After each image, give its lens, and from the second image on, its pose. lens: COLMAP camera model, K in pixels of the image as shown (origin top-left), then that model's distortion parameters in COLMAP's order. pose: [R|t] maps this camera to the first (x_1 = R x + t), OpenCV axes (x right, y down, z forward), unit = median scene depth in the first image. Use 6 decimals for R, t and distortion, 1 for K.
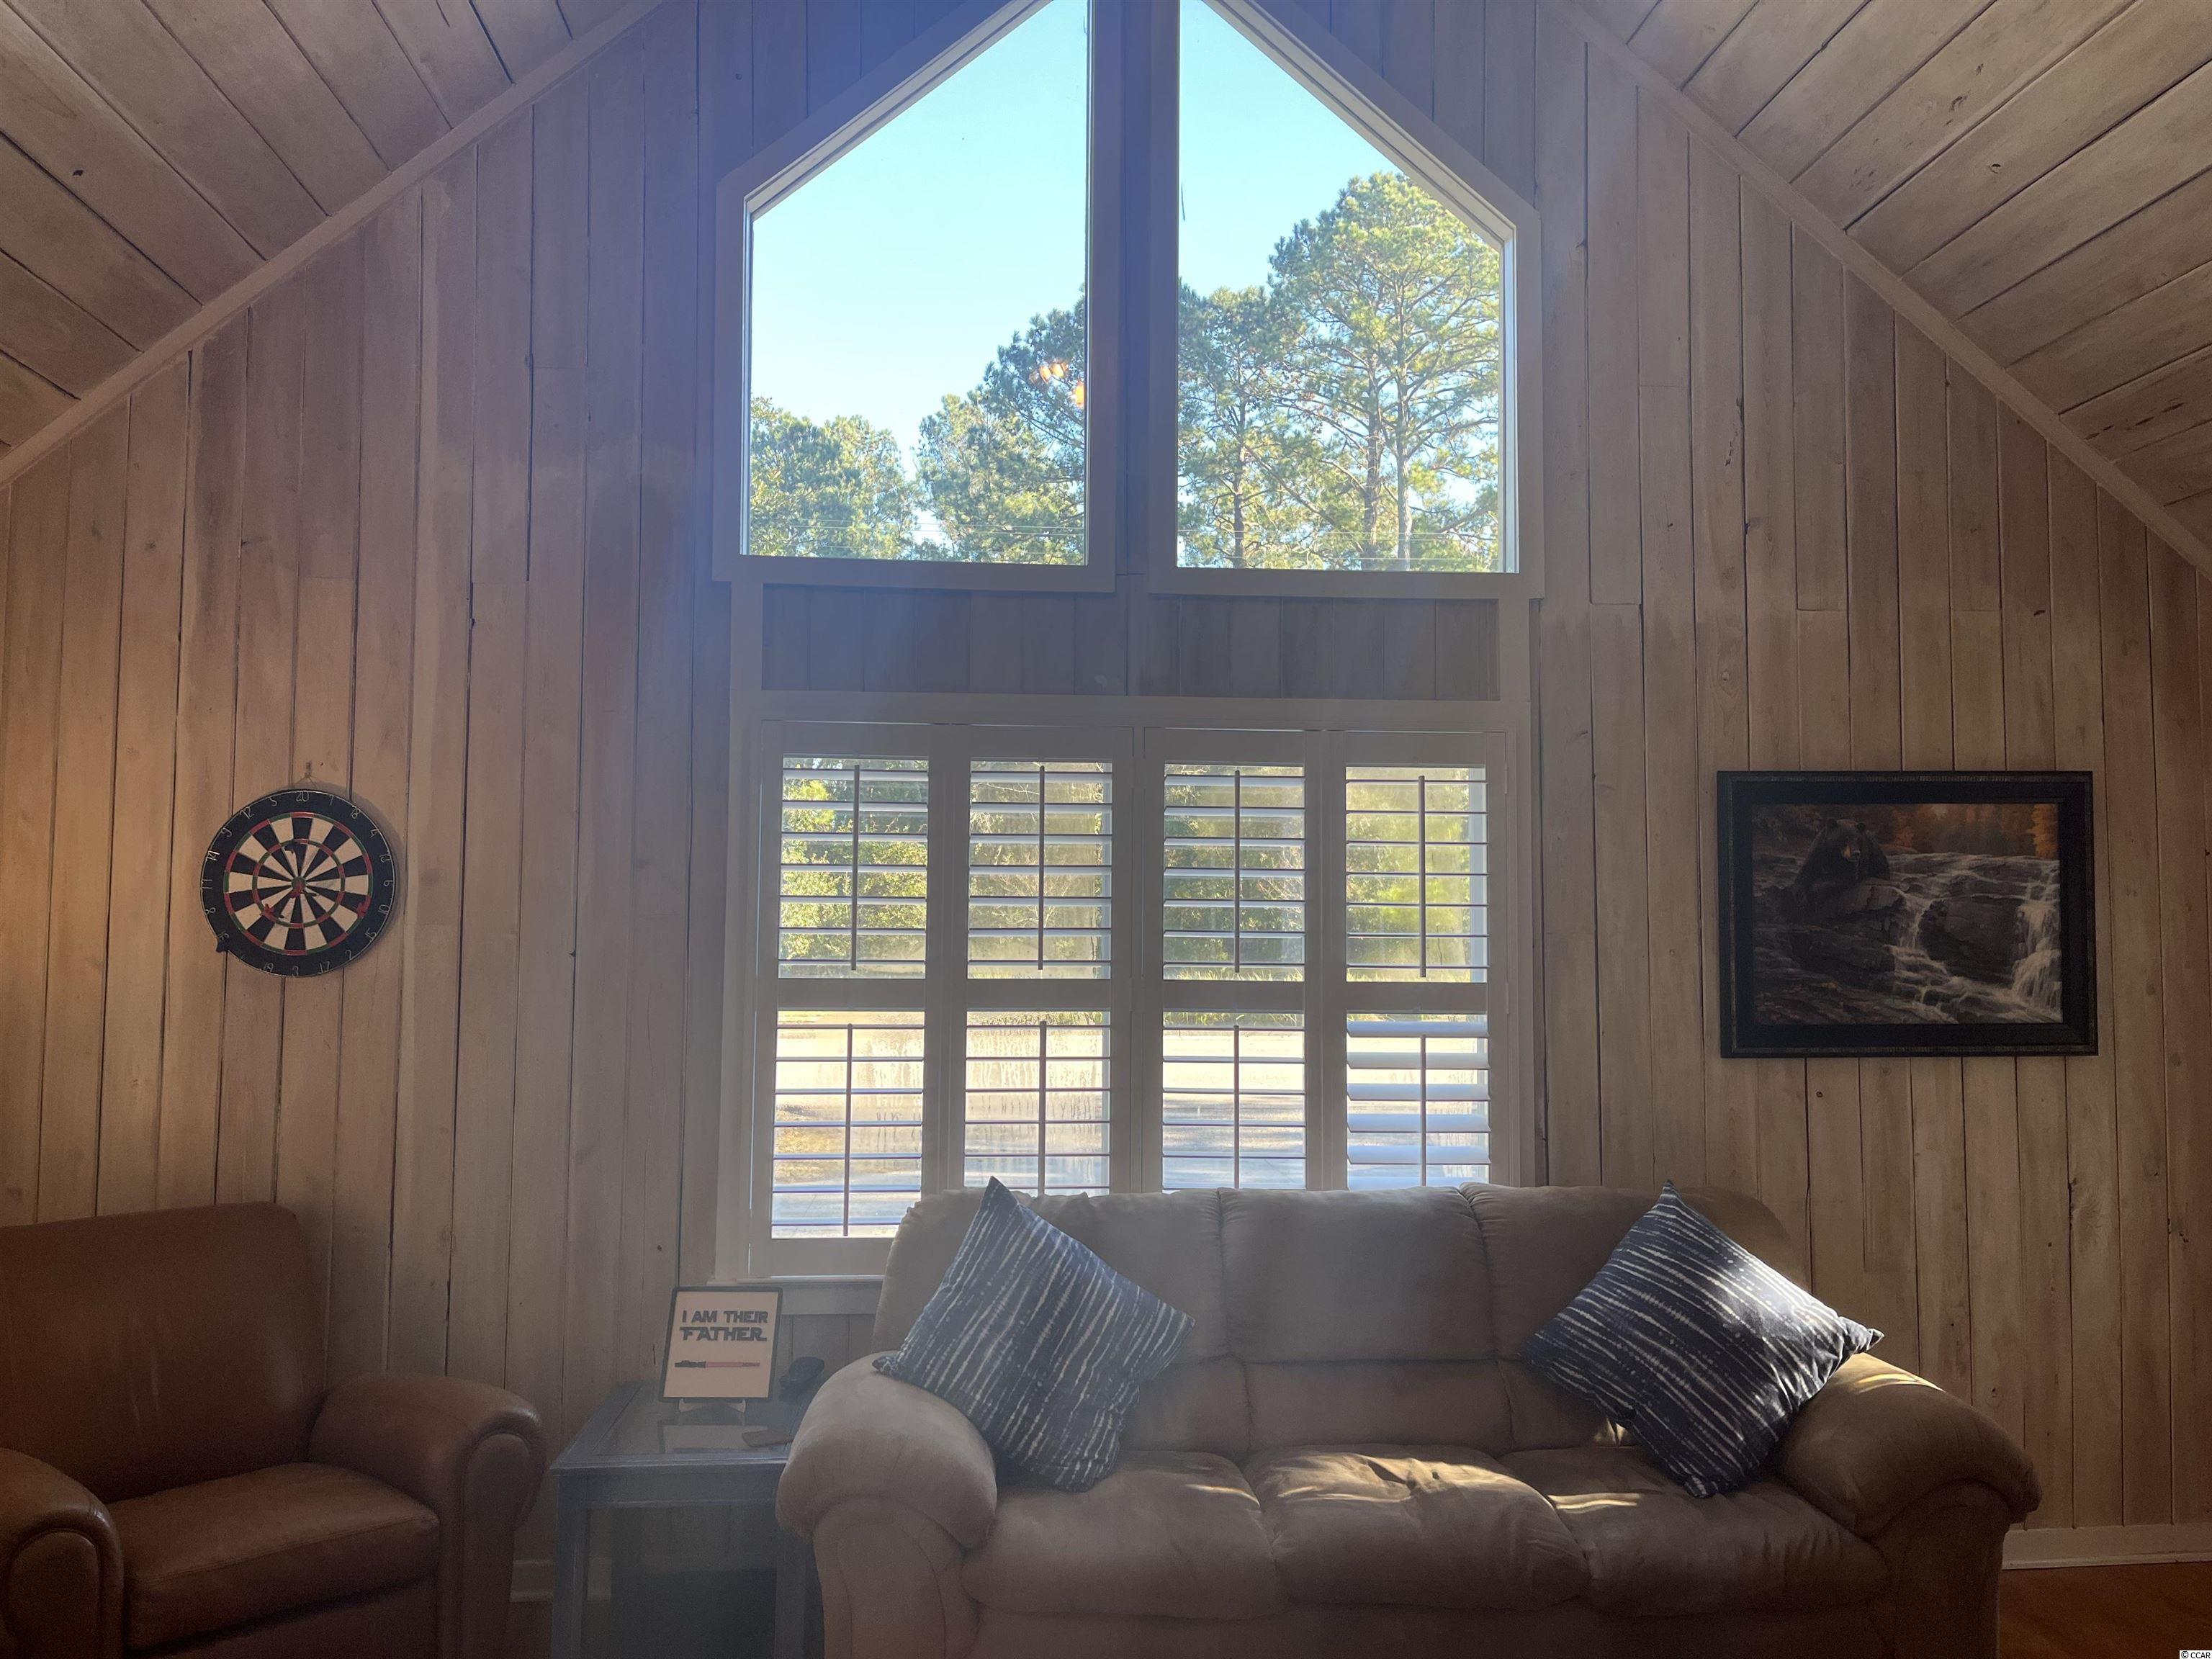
lens RADIAL K [[1694.1, 0, 1090.9], [0, 1694.1, 814.3], [0, 0, 1]] dist [0.069844, -0.095317]
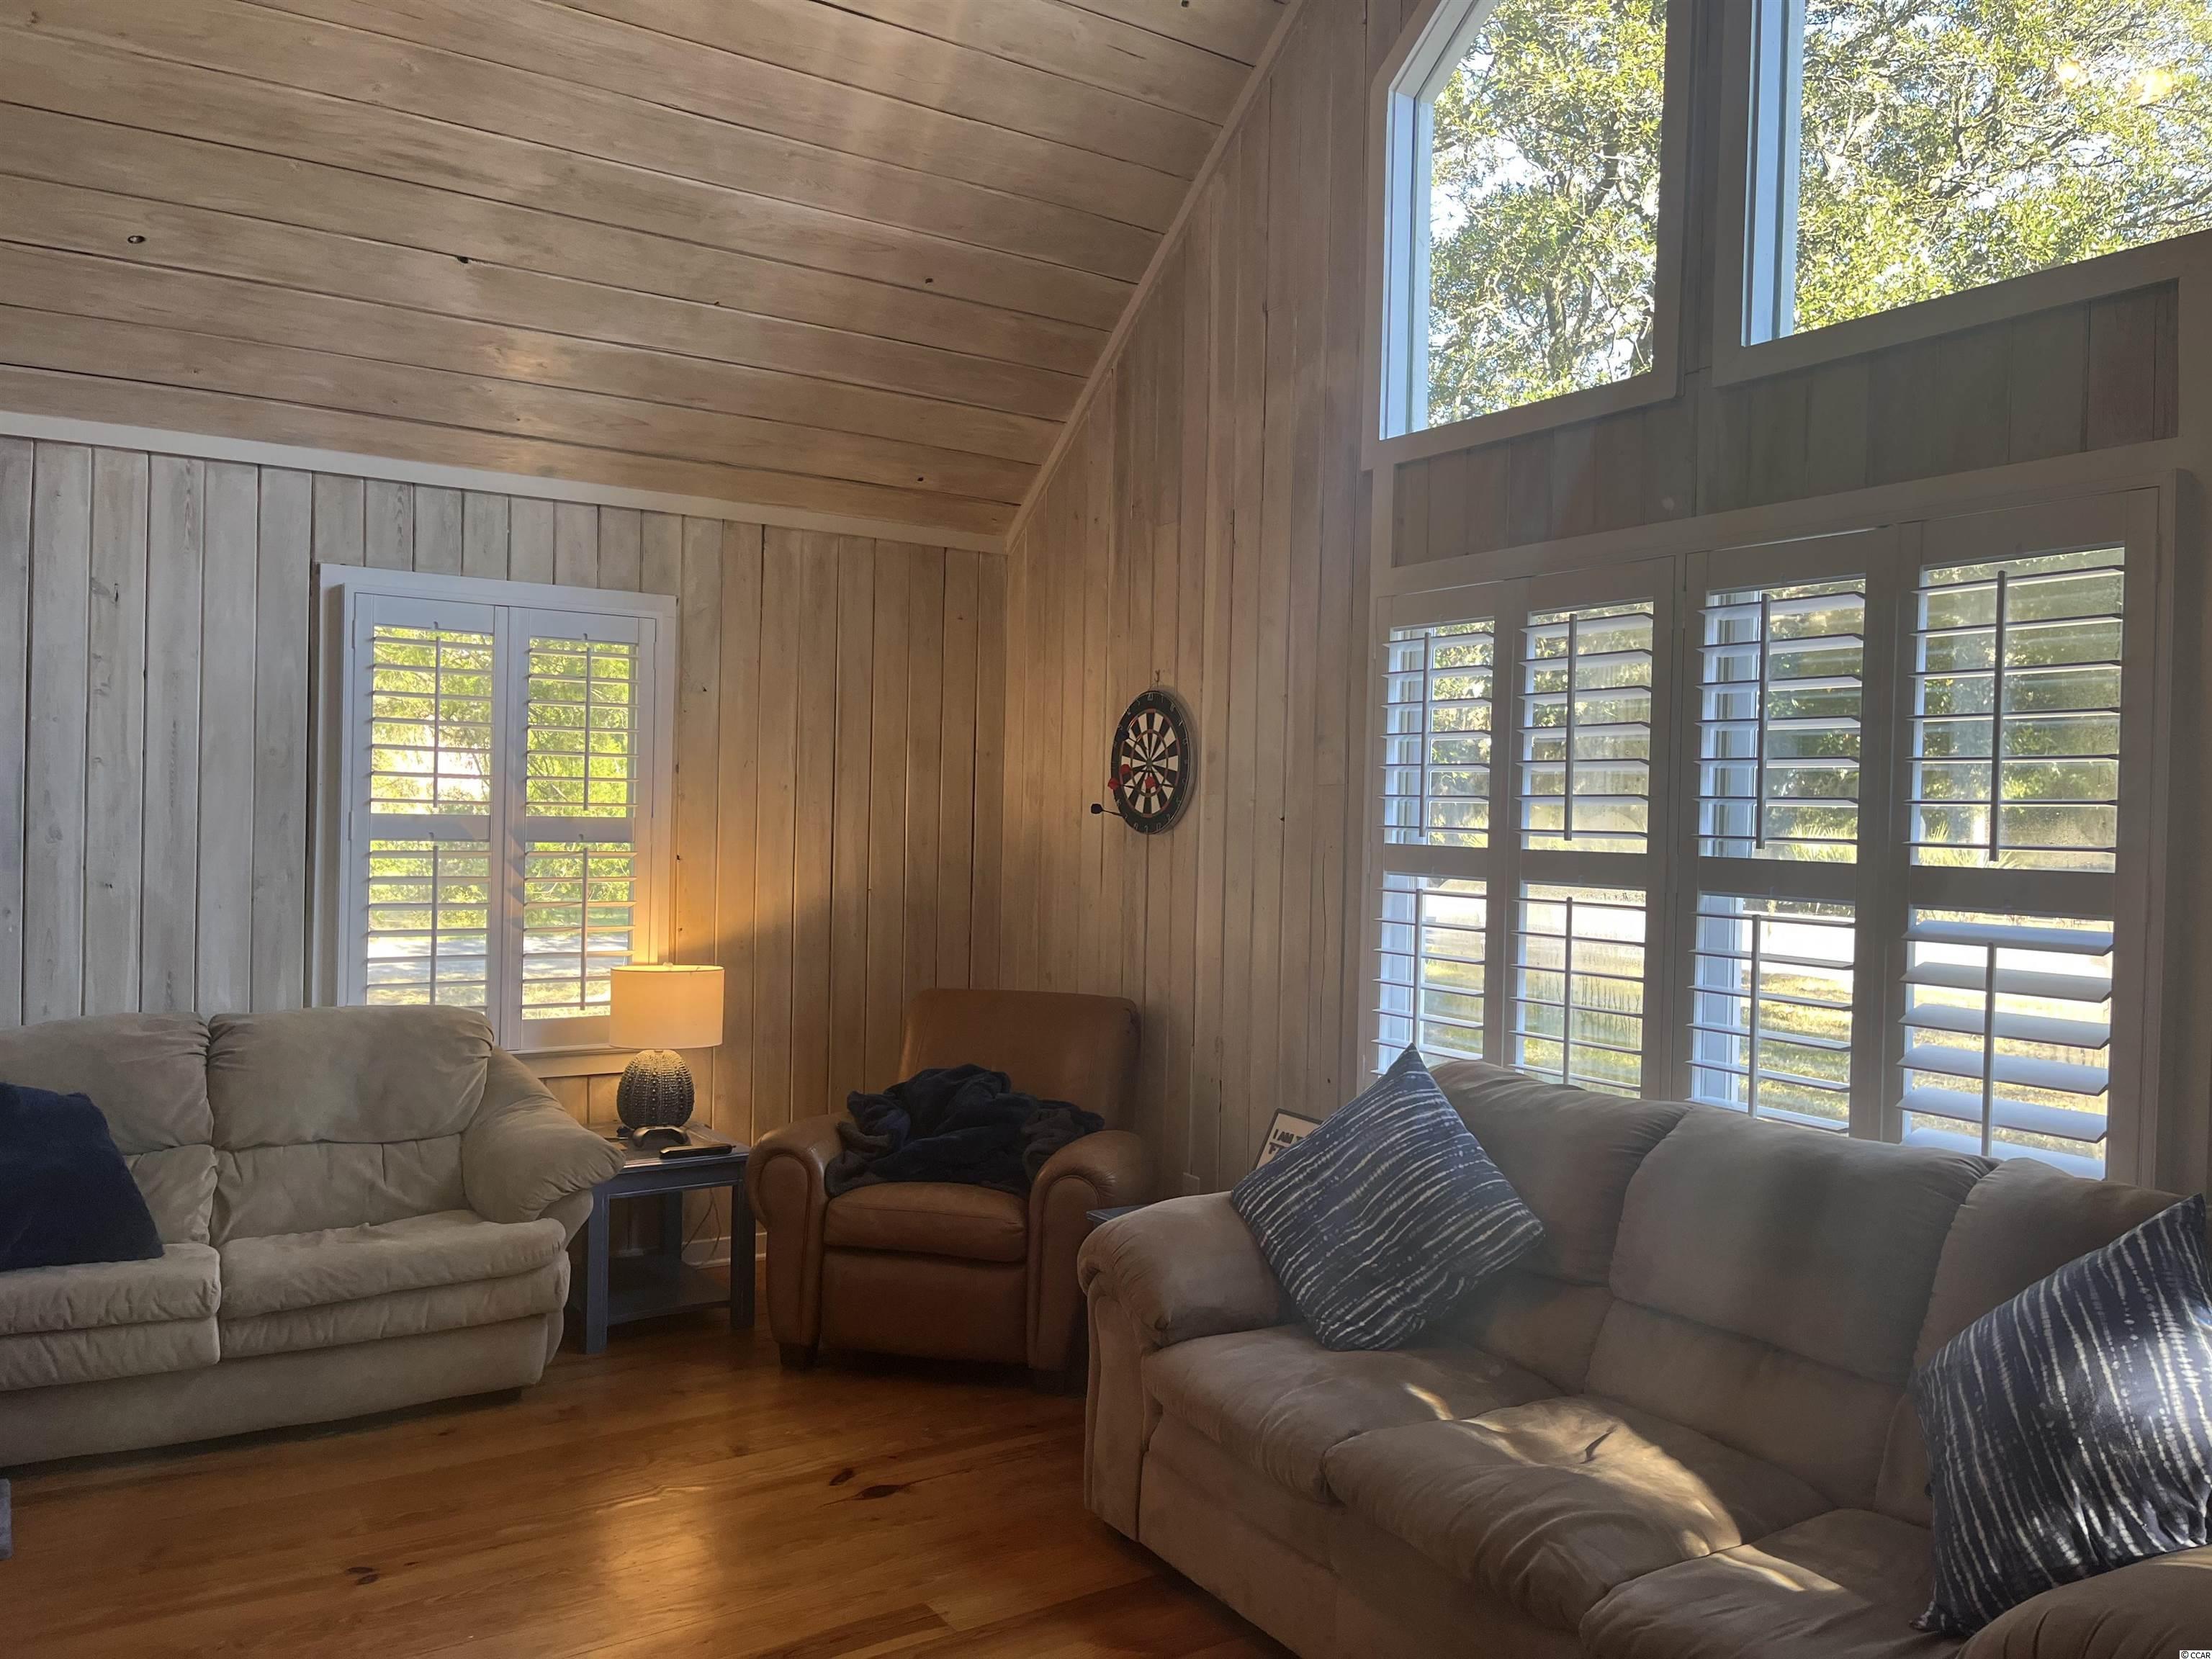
lens RADIAL K [[1694.1, 0, 1109.2], [0, 1694.1, 831.5], [0, 0, 1]] dist [0.069844, -0.095317]
pose [[0.469195, 0.011217, -0.883023, 0.655432], [0.040131, 0.998615, 0.034009, 0.046069], [0.882182, -0.051394, 0.468095, 0.356542]]
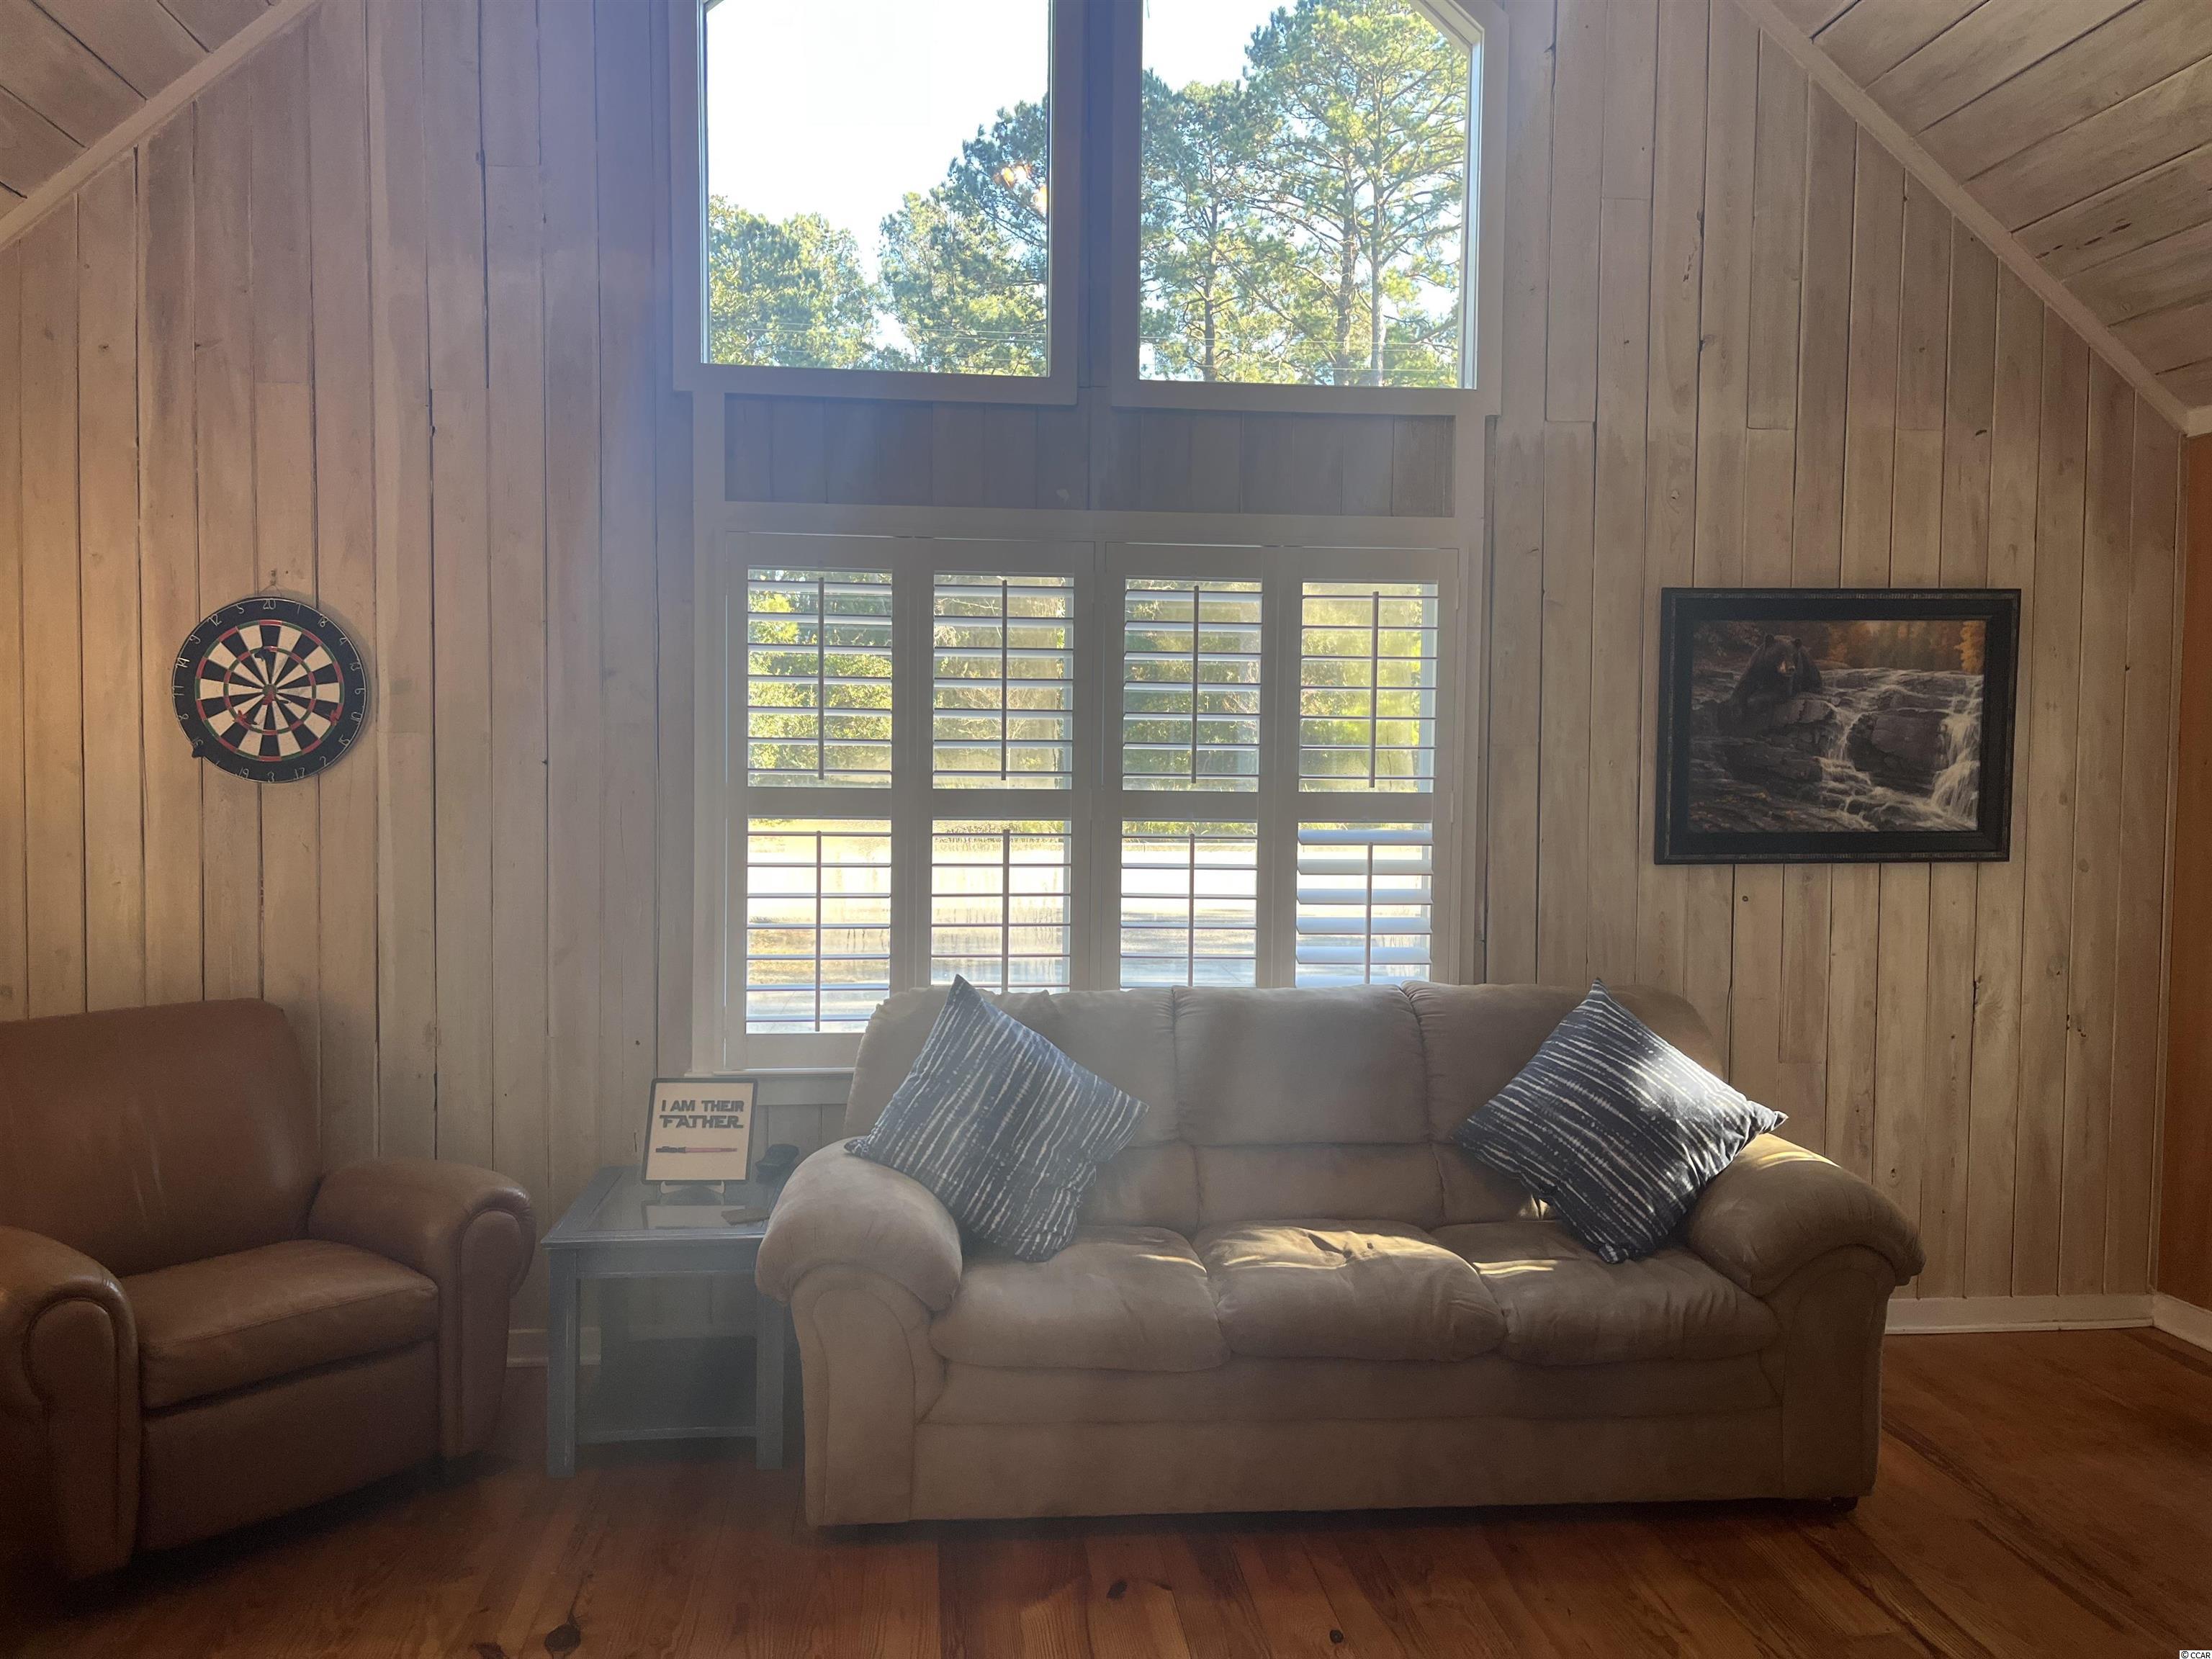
lens RADIAL K [[1694.1, 0, 1104.2], [0, 1694.1, 815.3], [0, 0, 1]] dist [0.069844, -0.095317]
pose [[0.999629, 0.002196, 0.027157, 0.003741], [-0.005119, 0.994134, 0.108037, 0.001568], [-0.026761, -0.108136, 0.993776, -0.028781]]
